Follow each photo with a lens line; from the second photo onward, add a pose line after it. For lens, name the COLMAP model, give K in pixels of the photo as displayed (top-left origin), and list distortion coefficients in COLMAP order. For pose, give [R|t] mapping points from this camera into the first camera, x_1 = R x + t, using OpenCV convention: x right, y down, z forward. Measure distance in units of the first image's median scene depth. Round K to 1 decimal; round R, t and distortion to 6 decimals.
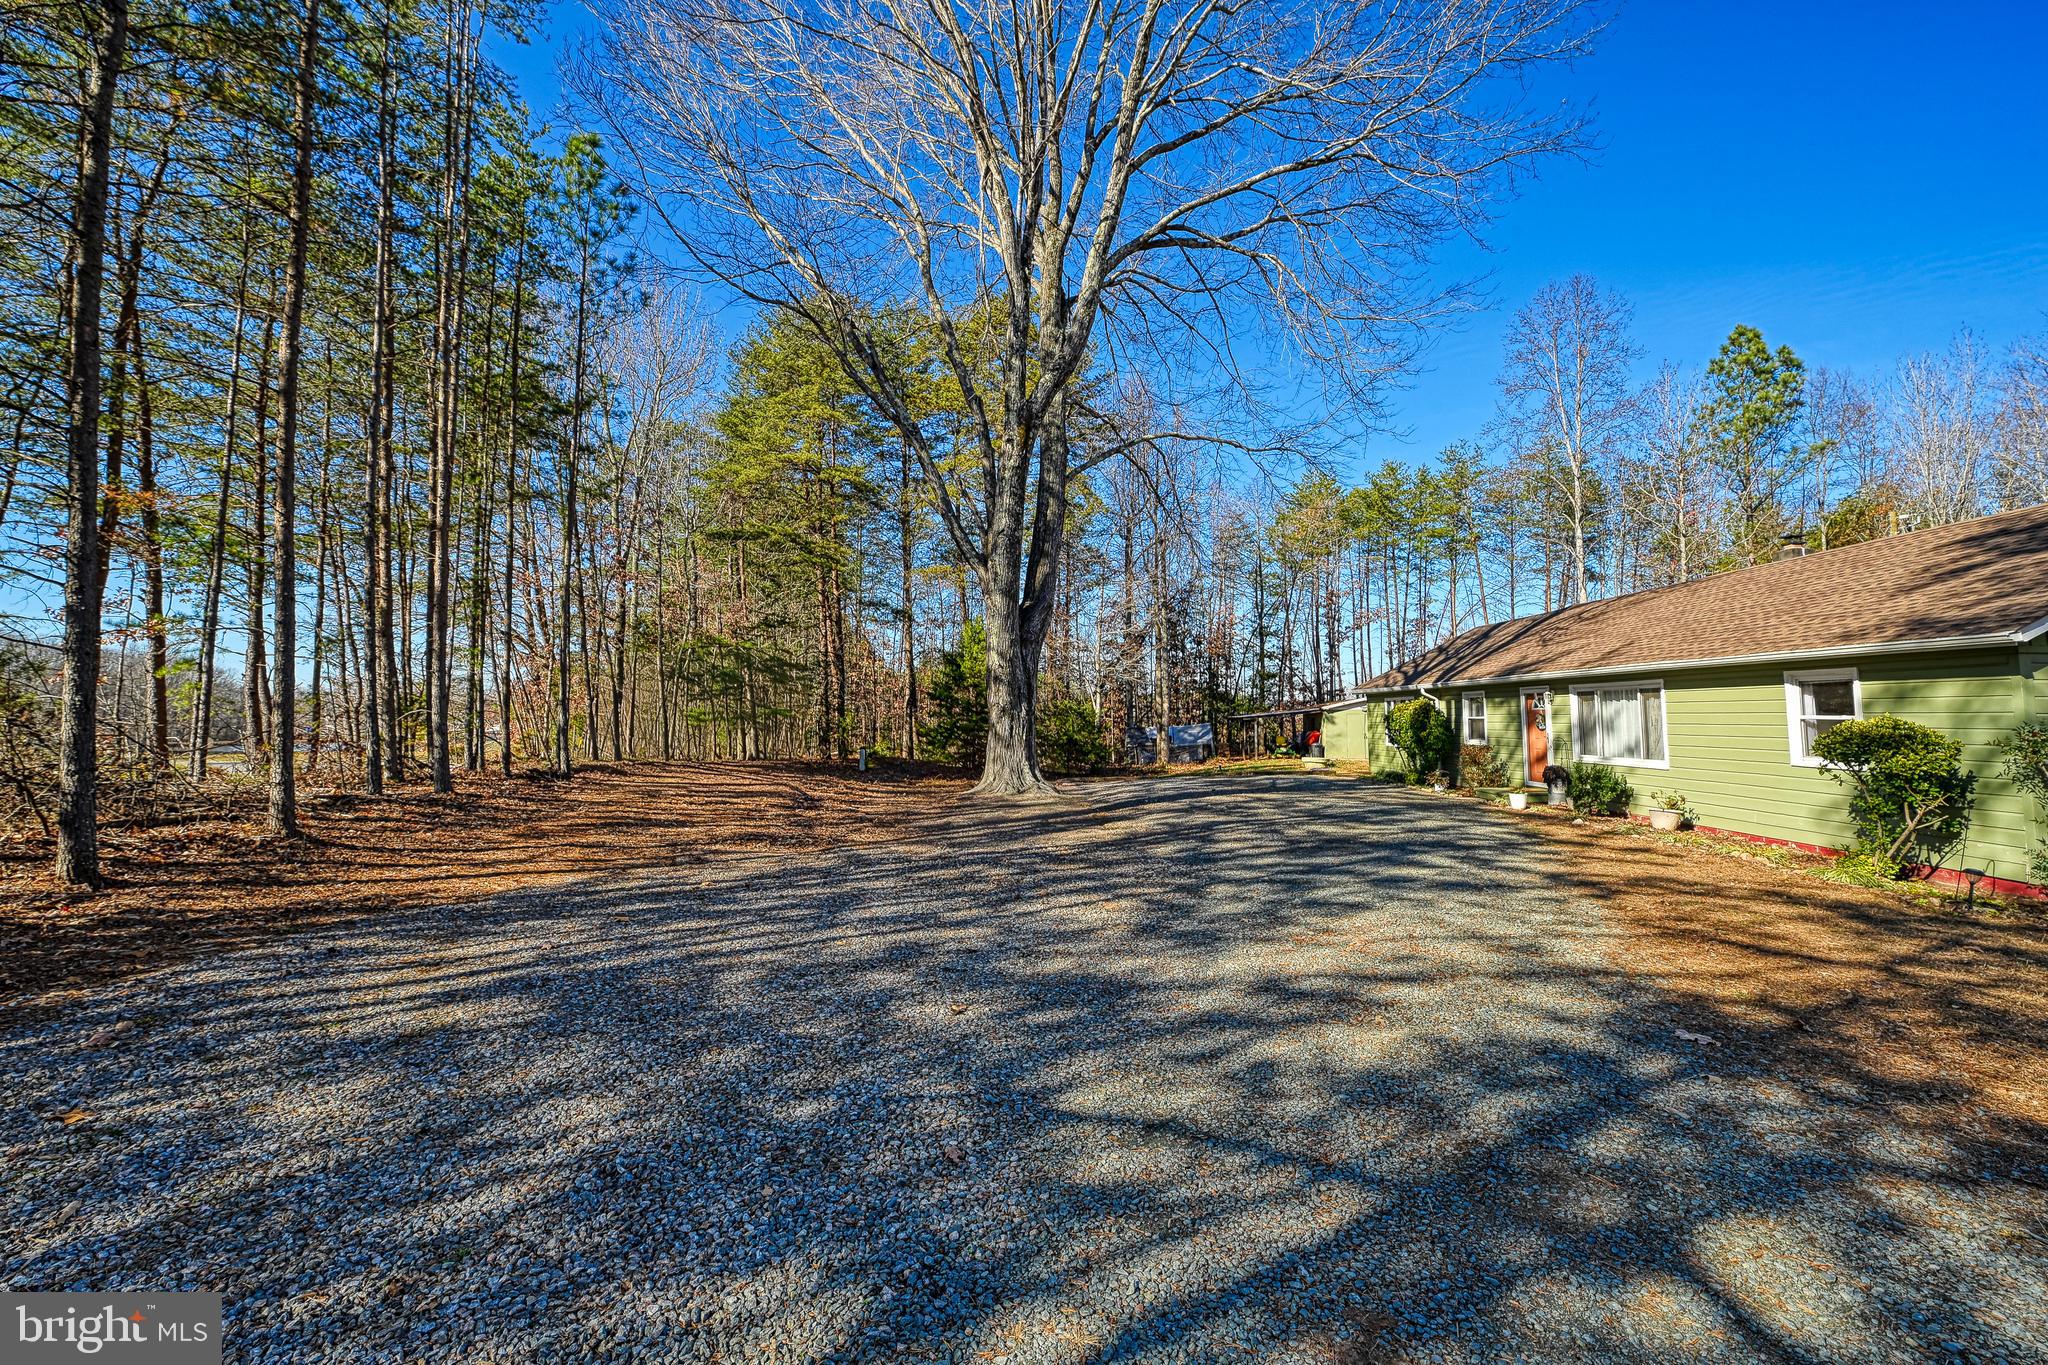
lens RADIAL K [[828.0, 0, 1026.0], [0, 828.0, 674.8], [0, 0, 1]] dist [0.002421, -0.000961]
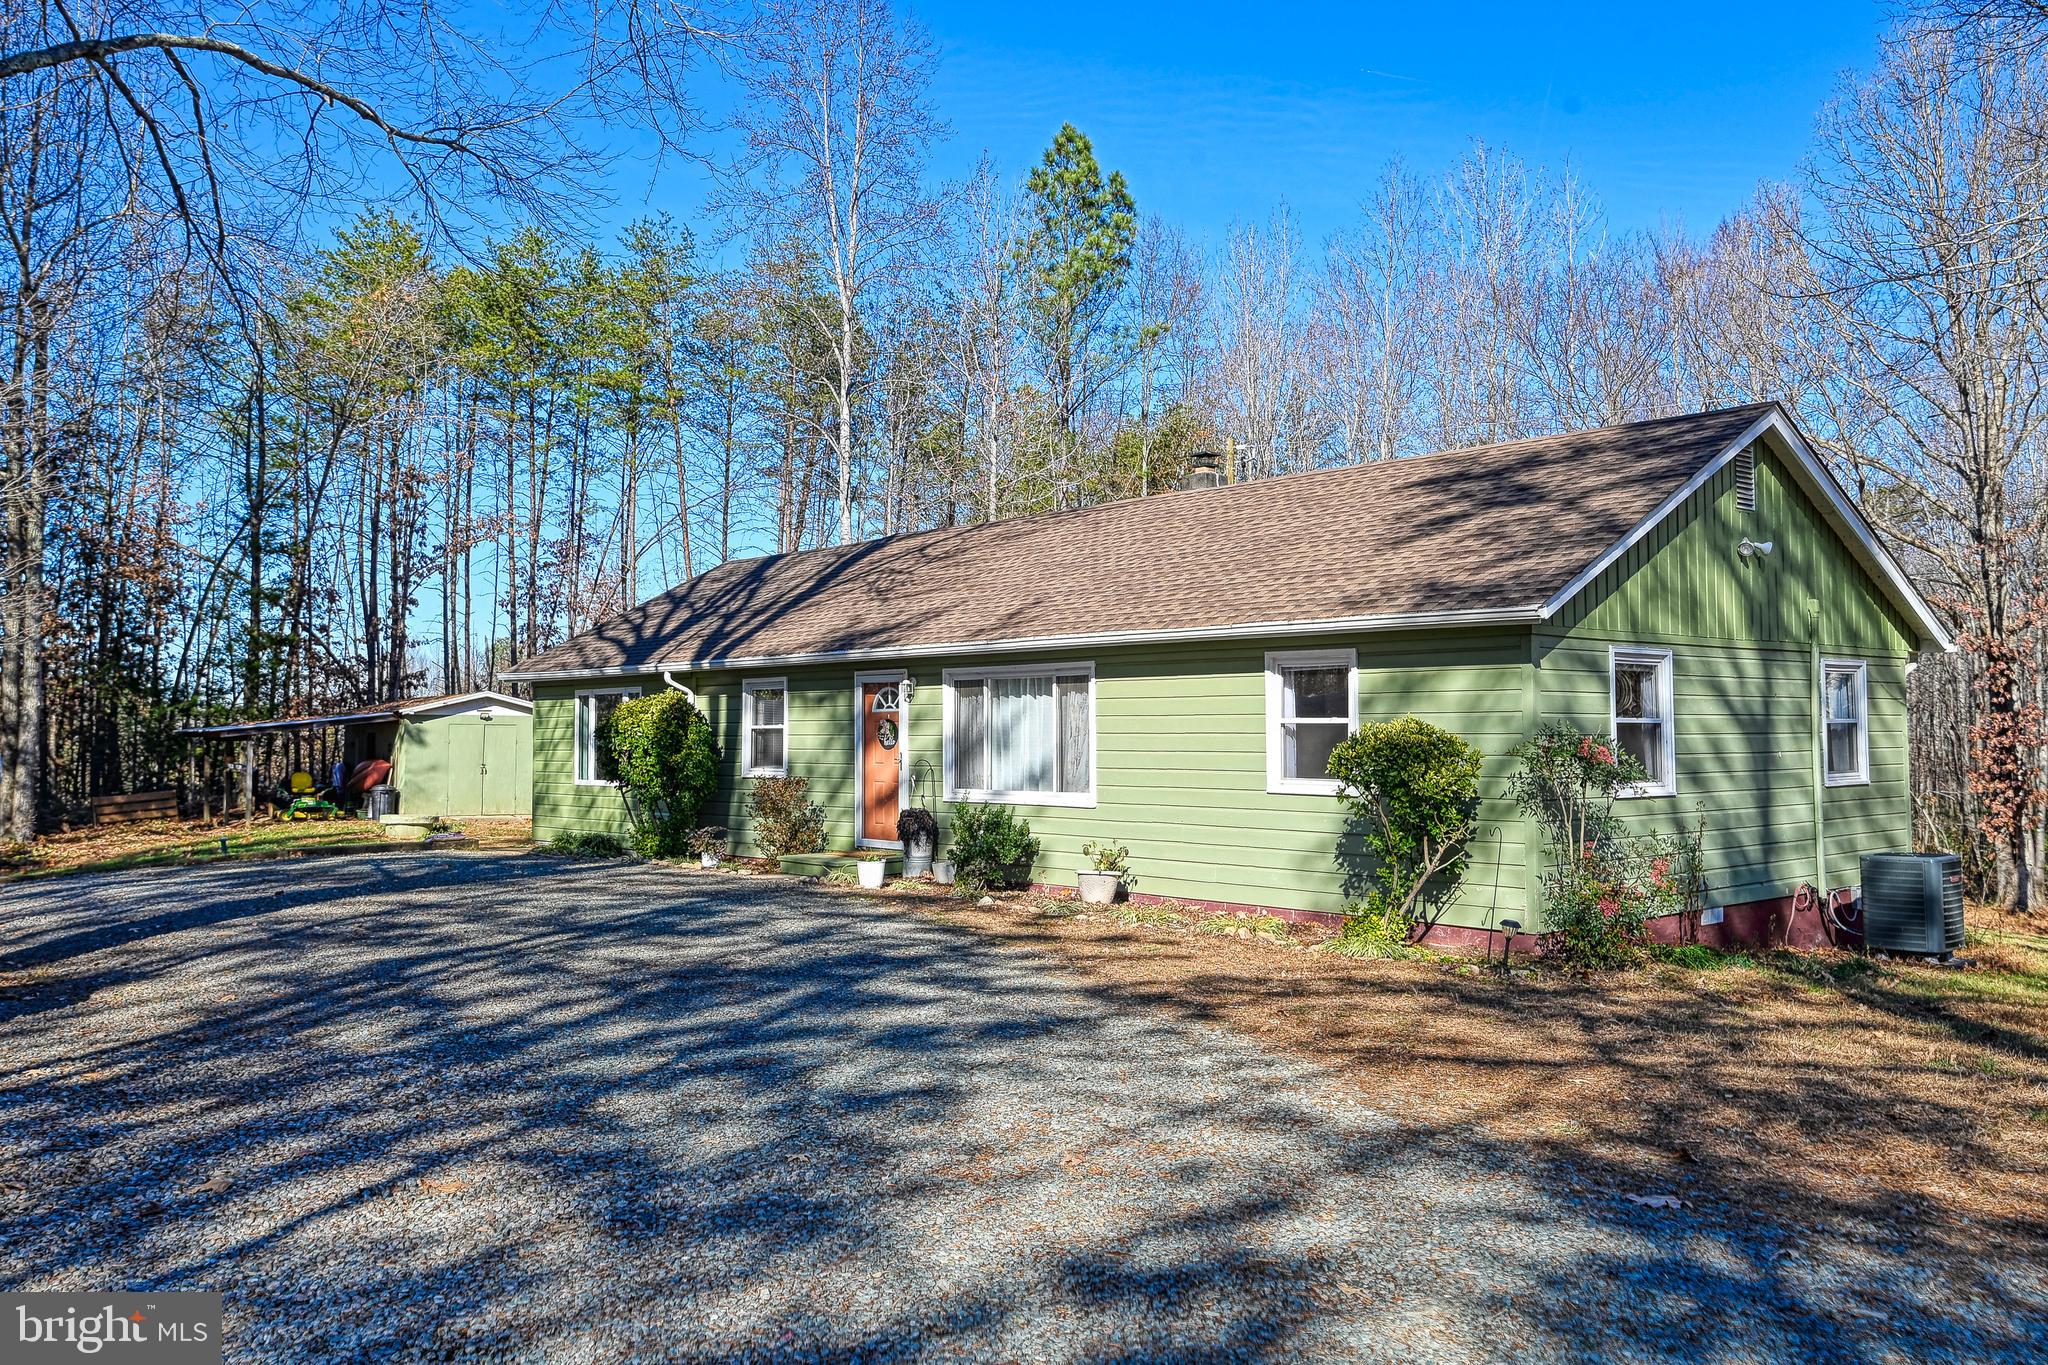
lens RADIAL K [[1686.4, 0, 1023.6], [0, 1686.4, 661.9], [0, 0, 1]] dist [-0.009386, 0.002563]
pose [[0.722199, 0.025421, 0.691218, -0.104912], [-0.030388, 0.999526, -0.005010, 0.010358], [-0.691017, -0.017386, 0.722629, 0.096449]]
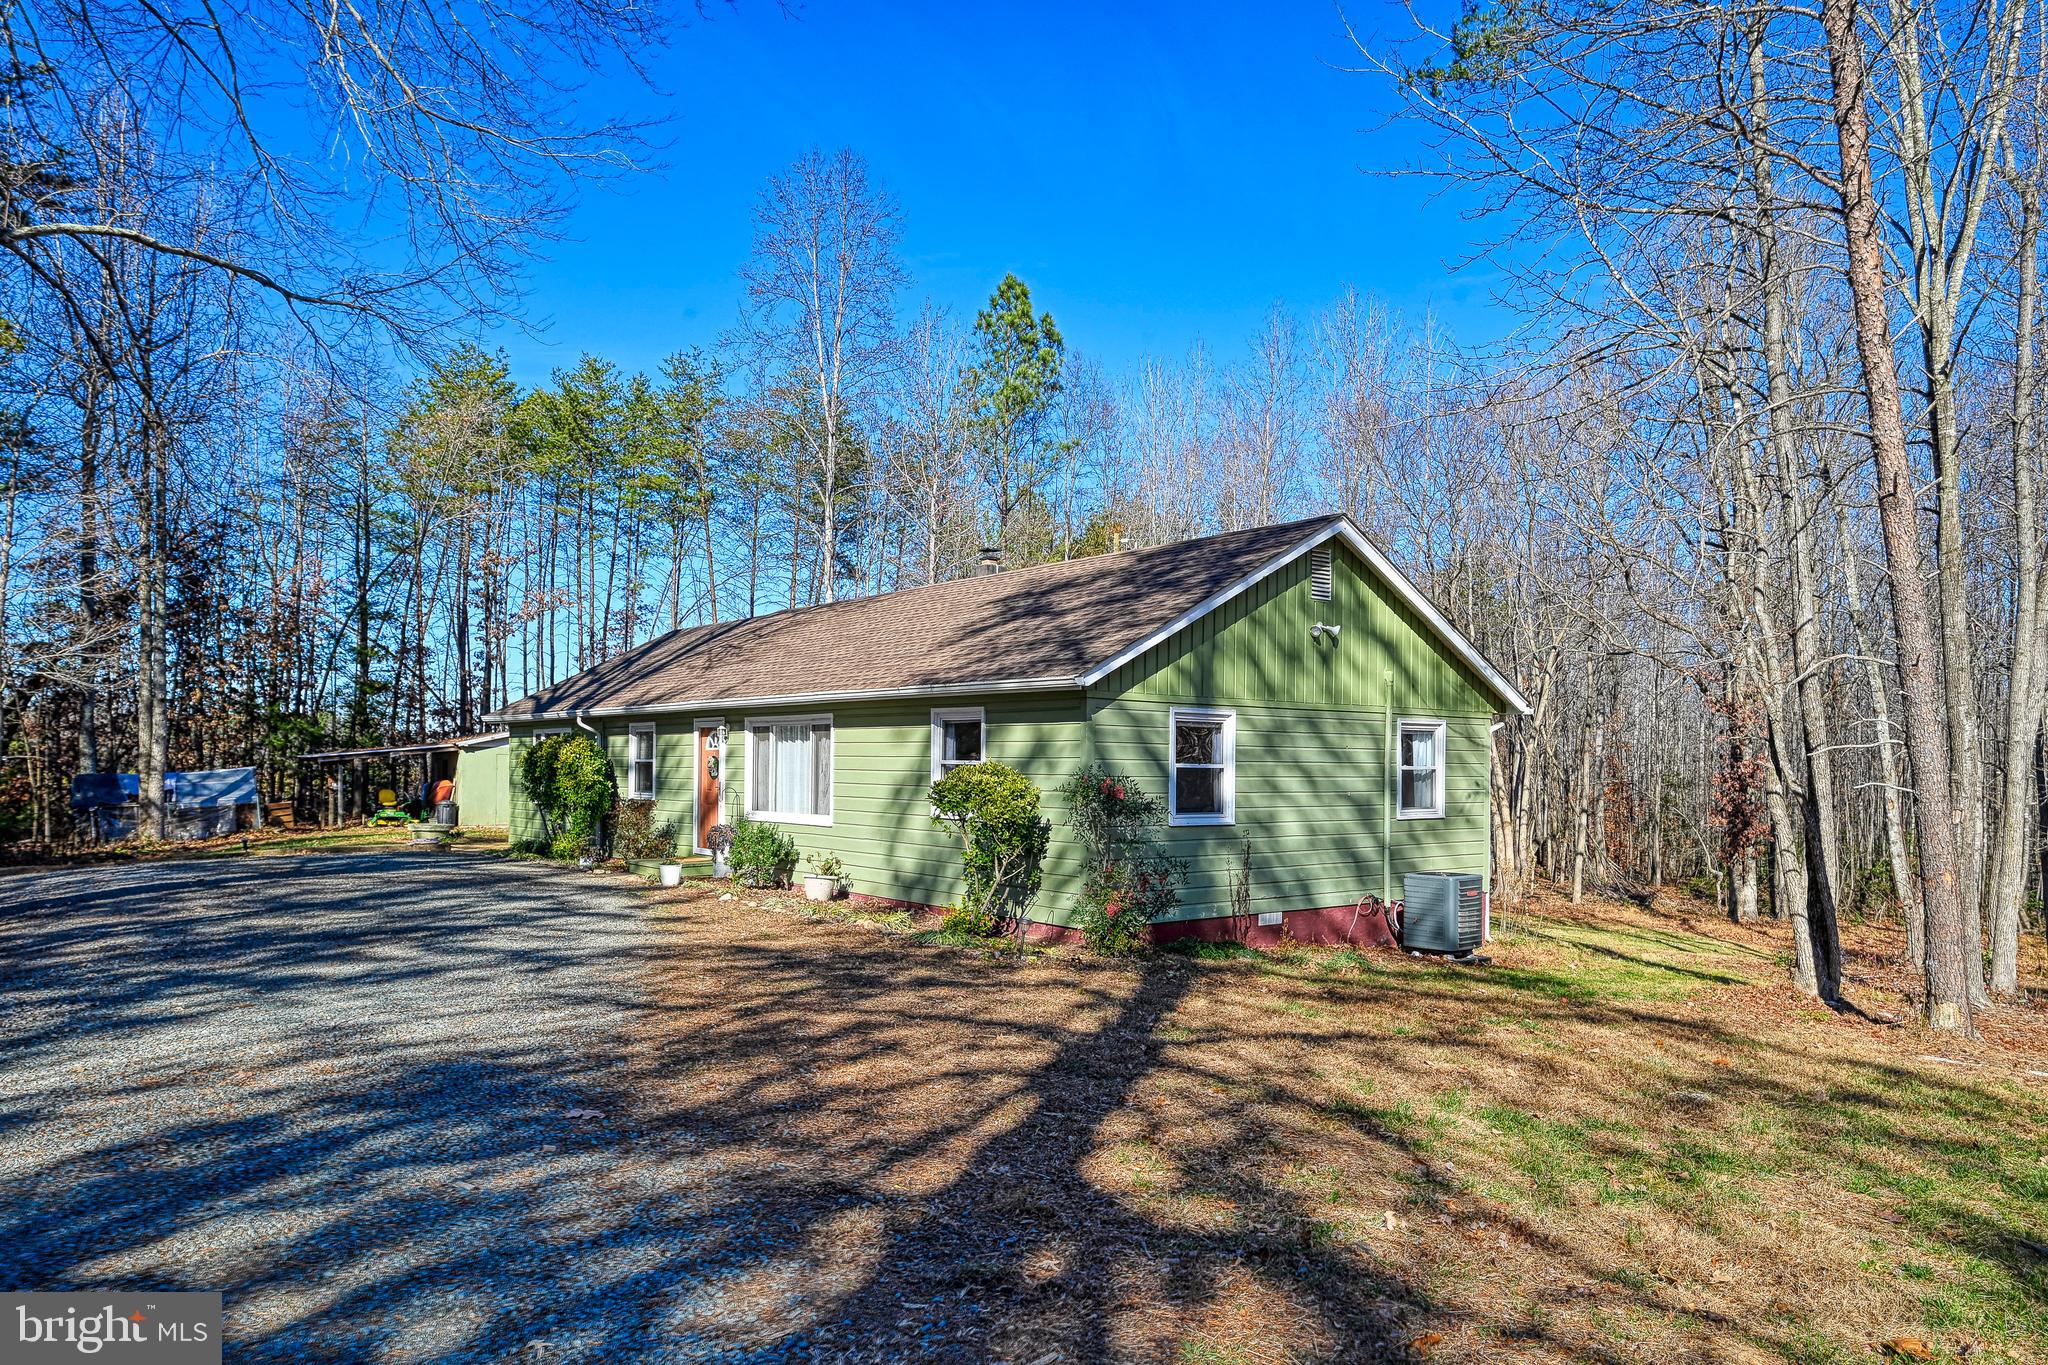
lens RADIAL K [[1361.9, 0, 1056.1], [0, 1361.9, 786.2], [0, 0, 1]] dist [-0.005465, 0.000443]
pose [[0.754645, -0.003638, 0.656123, 0.055362], [-0.042112, 0.997654, 0.053967, -0.003609], [-0.654780, -0.068356, 0.752722, -0.097982]]
